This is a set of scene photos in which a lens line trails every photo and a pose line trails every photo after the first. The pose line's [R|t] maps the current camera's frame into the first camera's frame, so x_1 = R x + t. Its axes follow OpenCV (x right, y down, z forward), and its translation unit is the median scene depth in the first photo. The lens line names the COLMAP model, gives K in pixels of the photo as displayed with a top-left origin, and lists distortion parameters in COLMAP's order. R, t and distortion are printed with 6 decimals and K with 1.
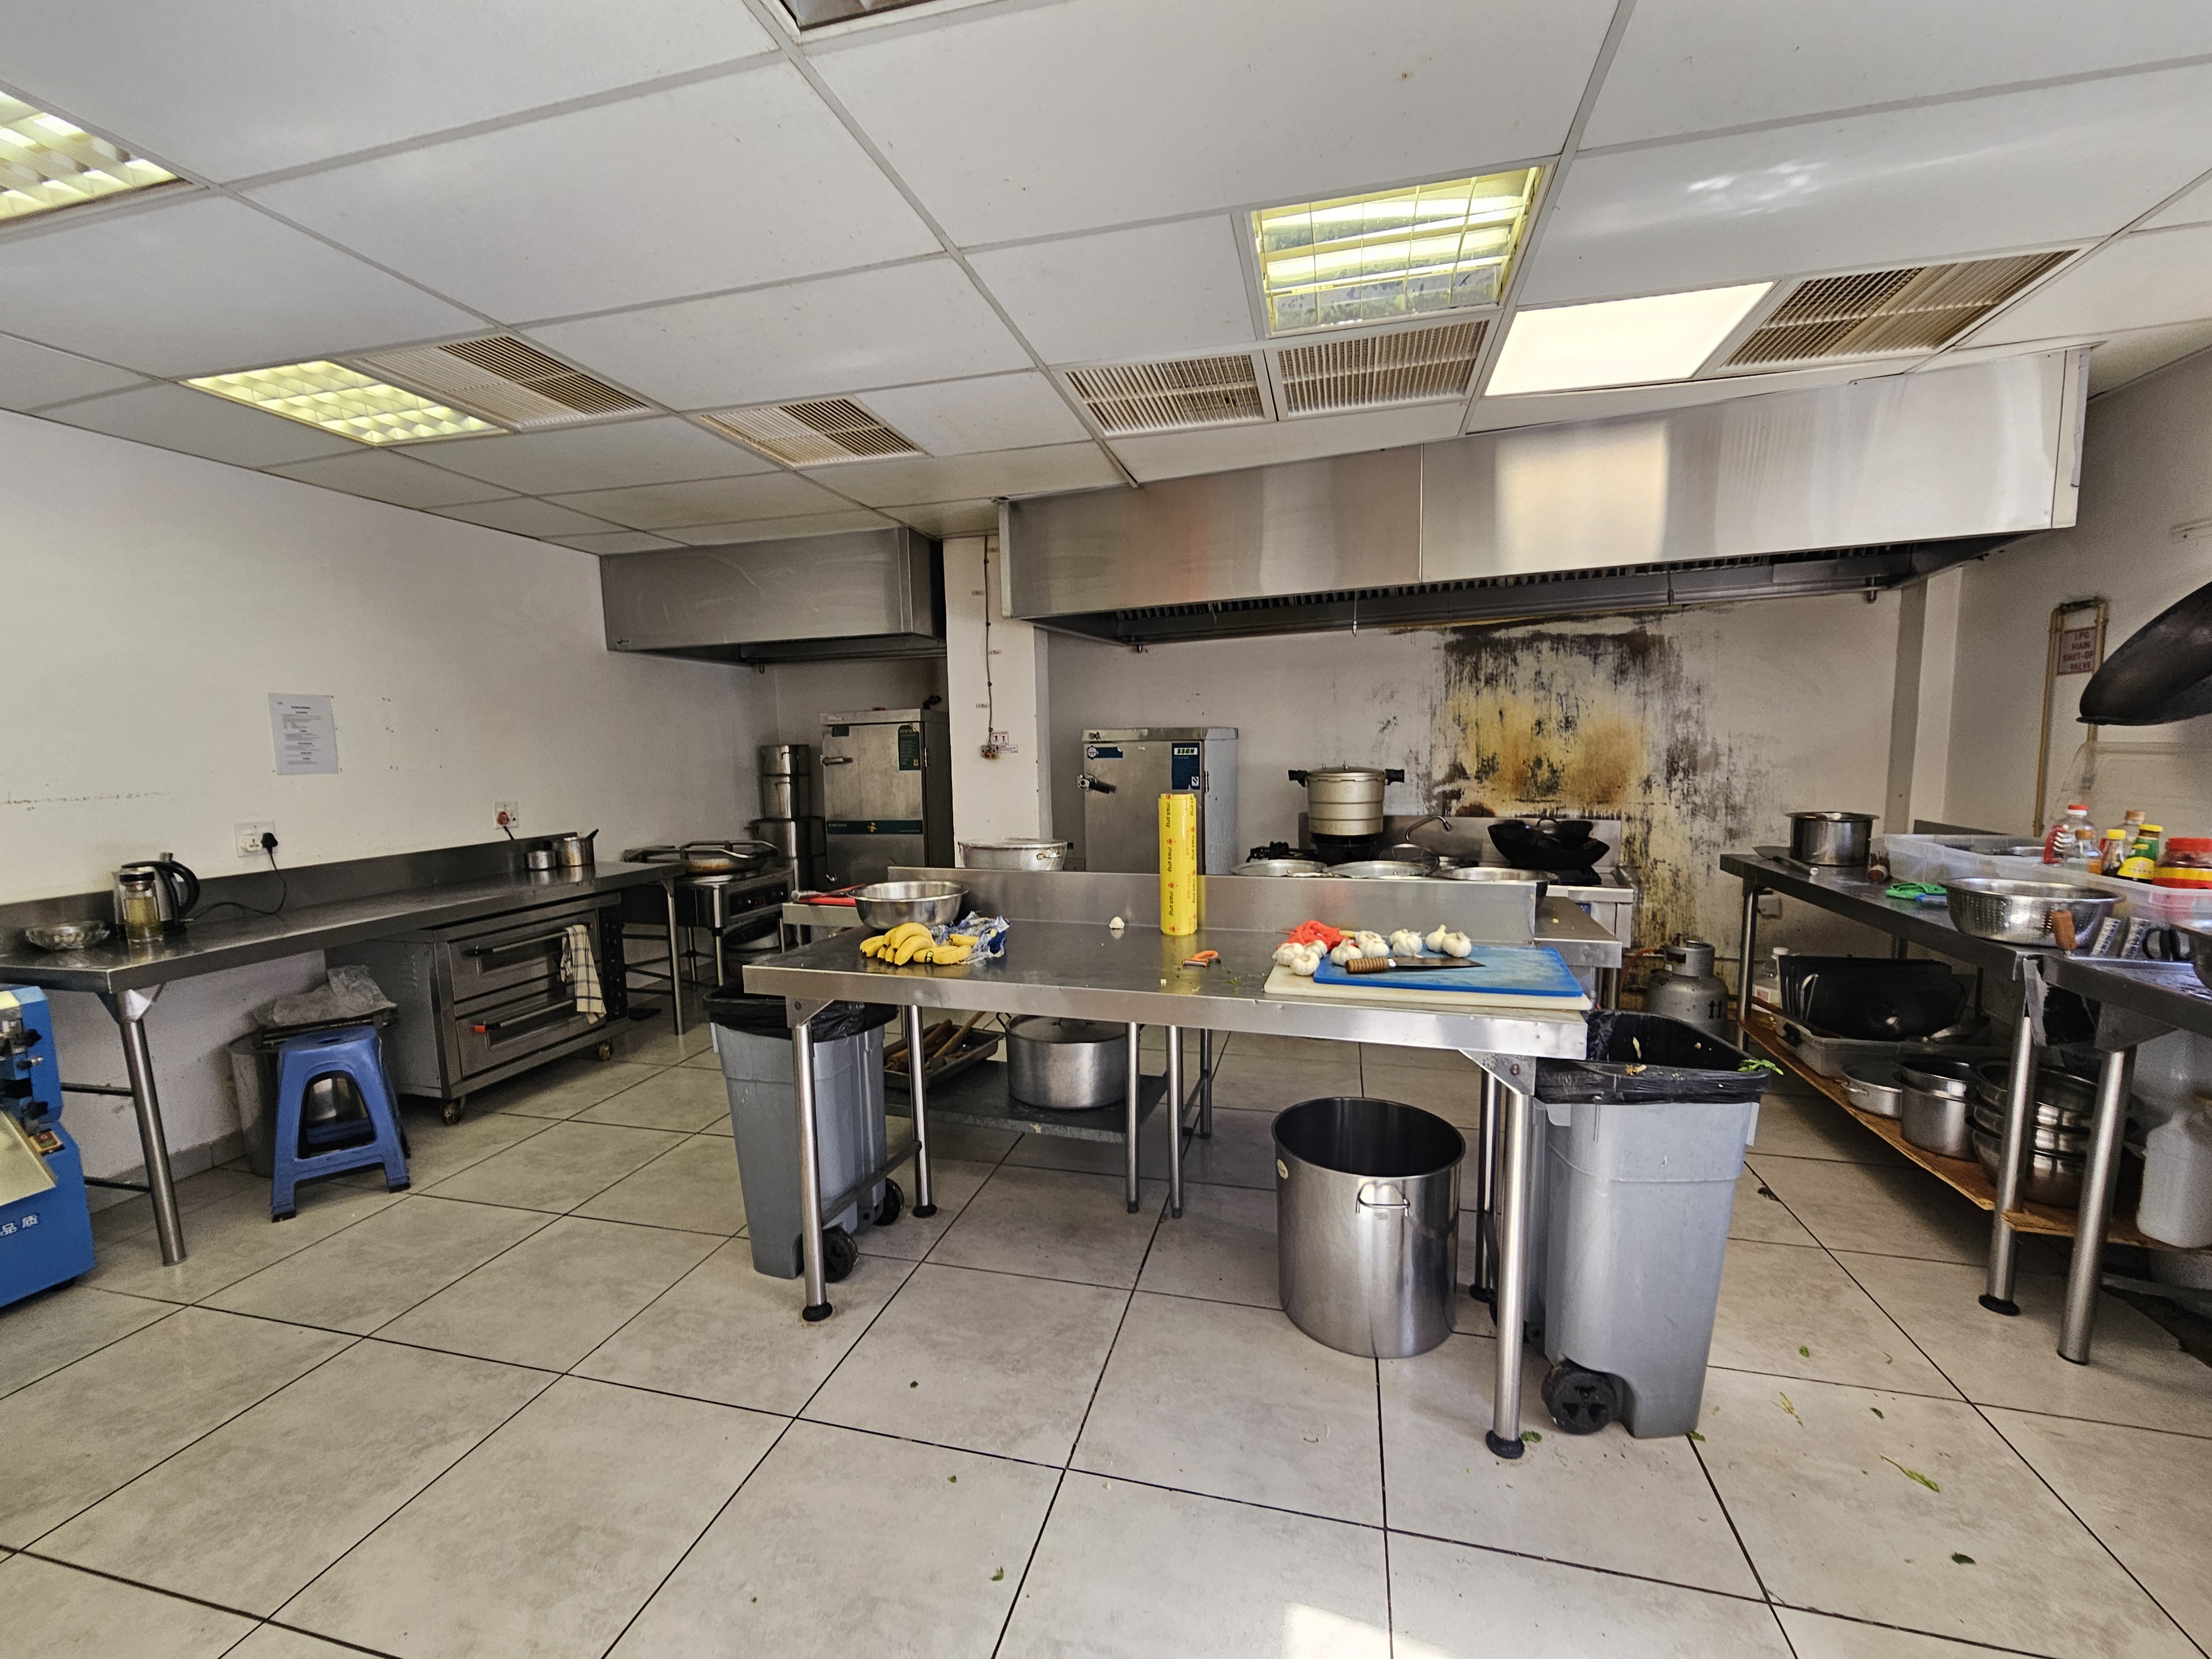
lens RADIAL K [[908.8, 0, 1109.7], [0, 908.8, 842.7], [0, 0, 1]] dist [-0.002093, -0.000502]
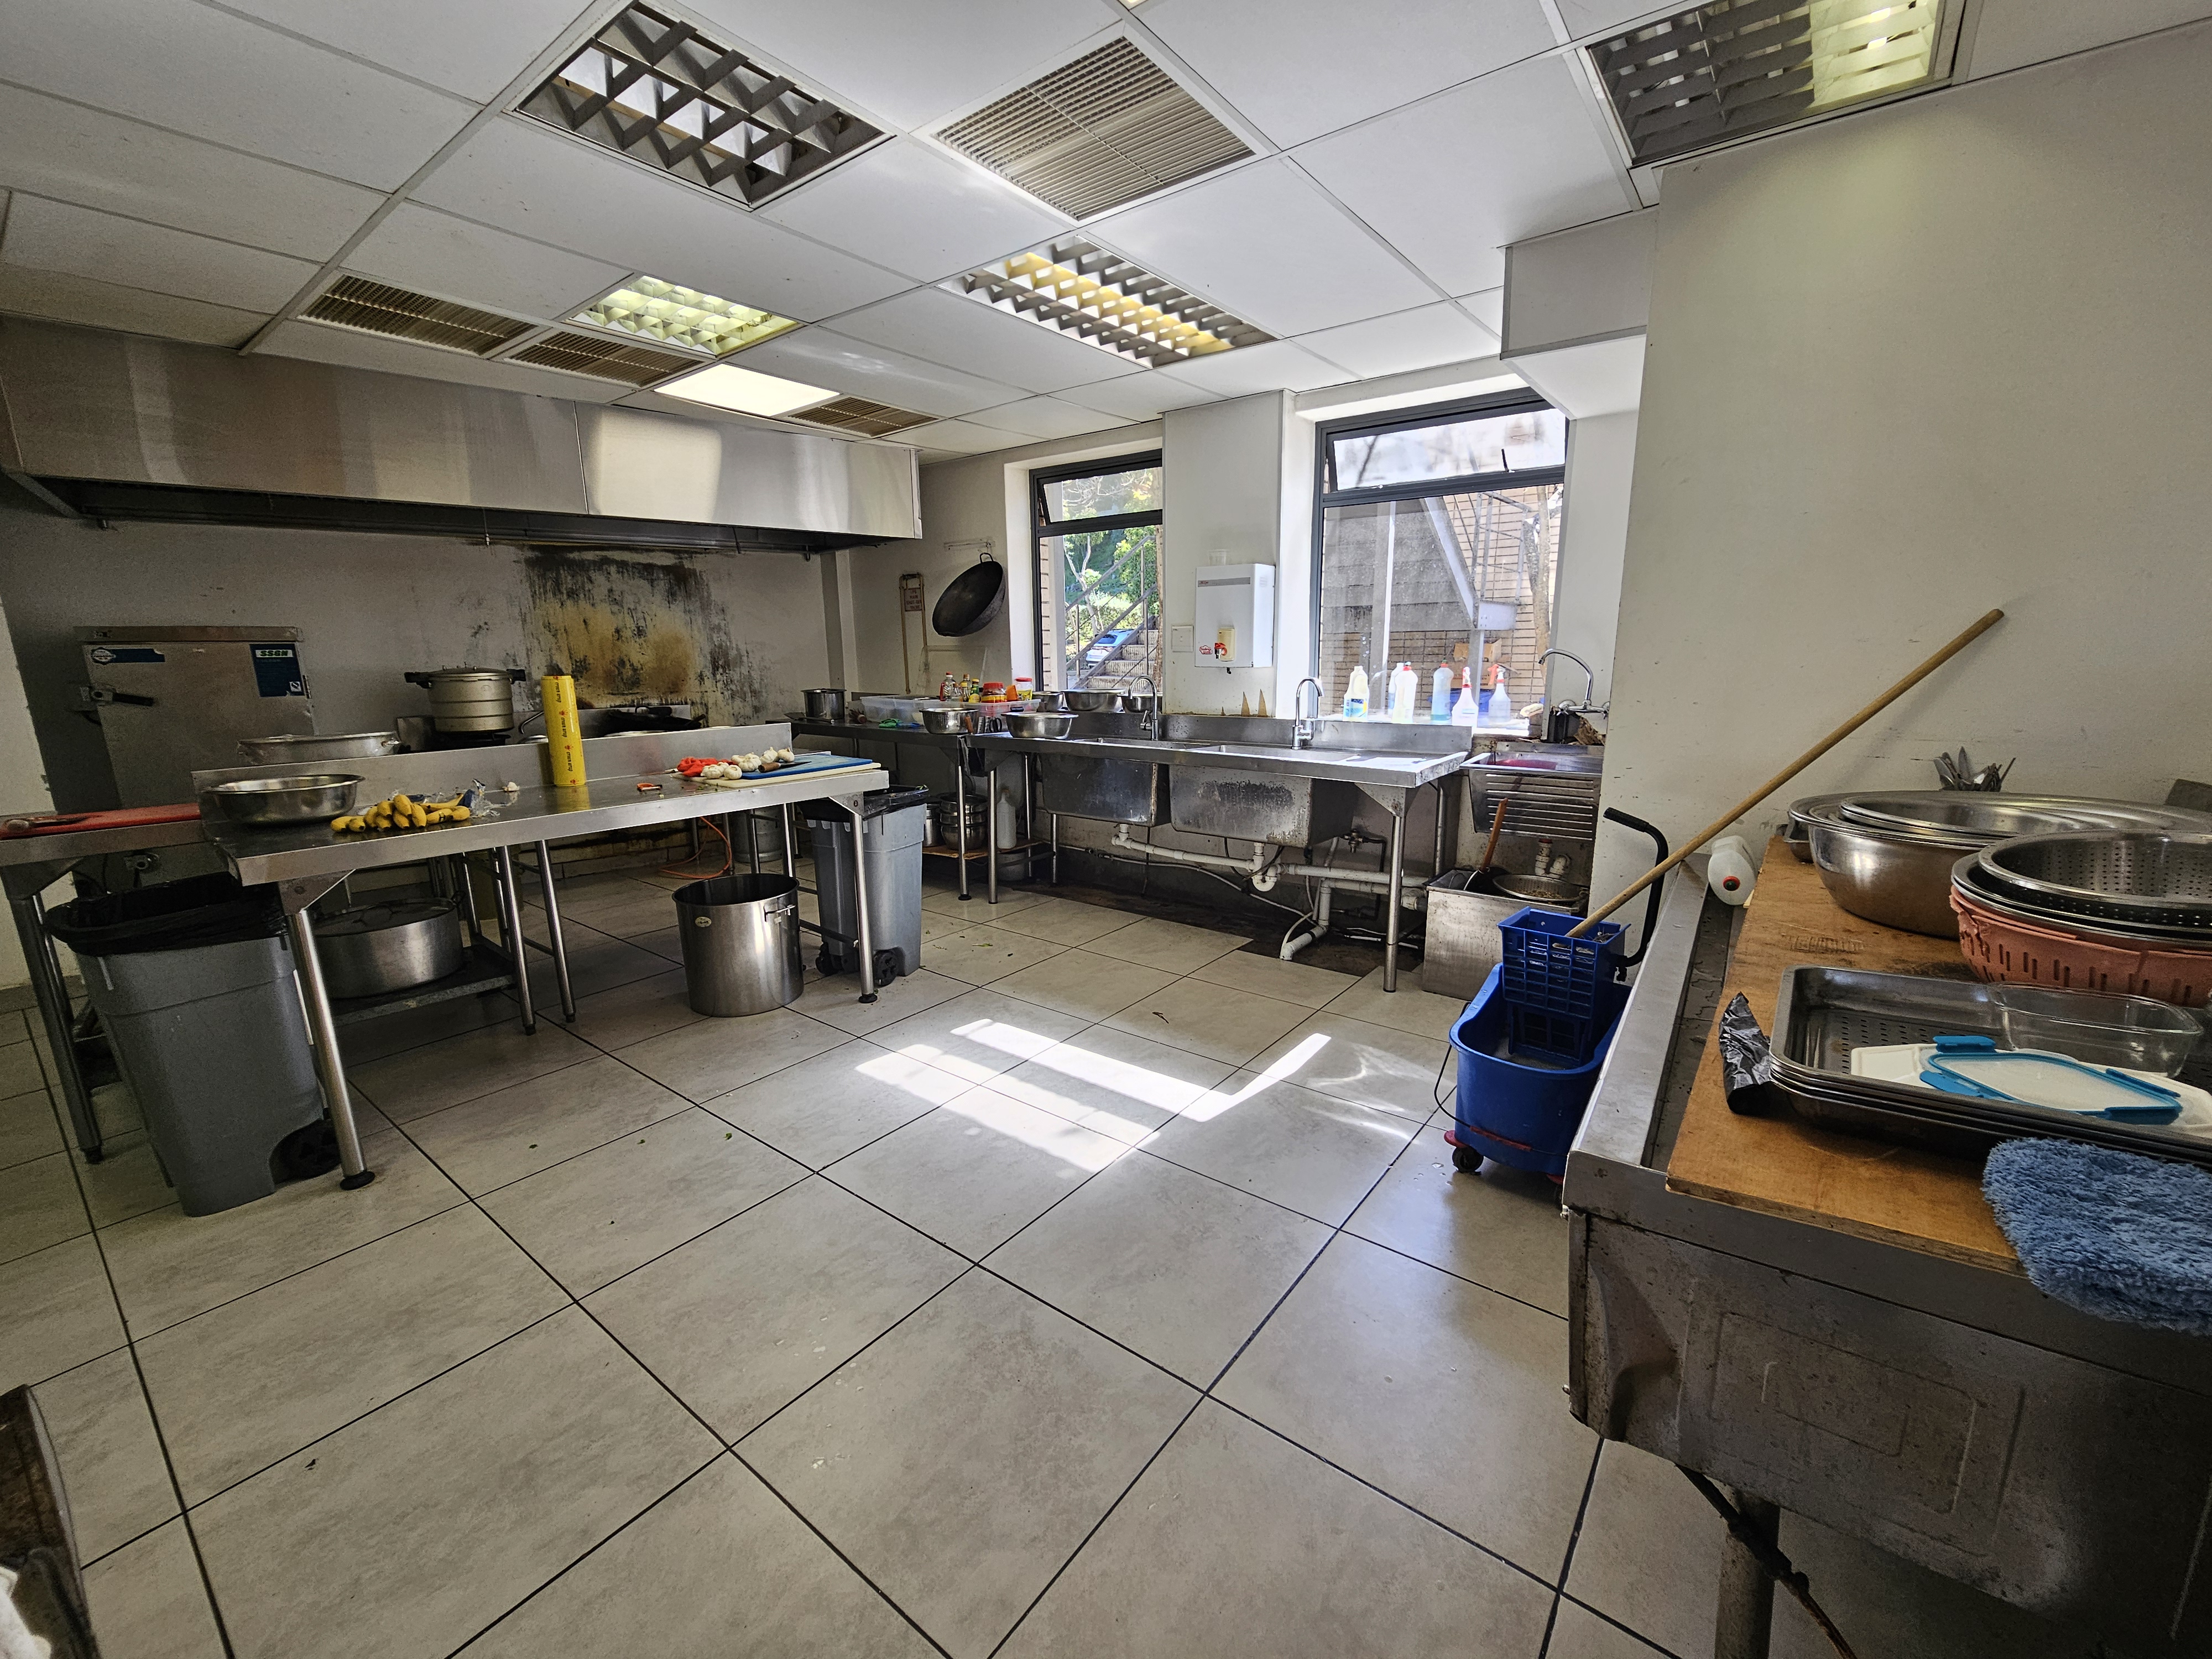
lens RADIAL K [[908.8, 0, 1104.0], [0, 908.8, 832.4], [0, 0, 1]] dist [-0.002093, -0.000502]
pose [[0.393700, -0.174583, 0.902508, -0.465534], [0.106735, 0.983840, 0.143755, 0.035106], [-0.913021, 0.039733, 0.405972, -0.120788]]
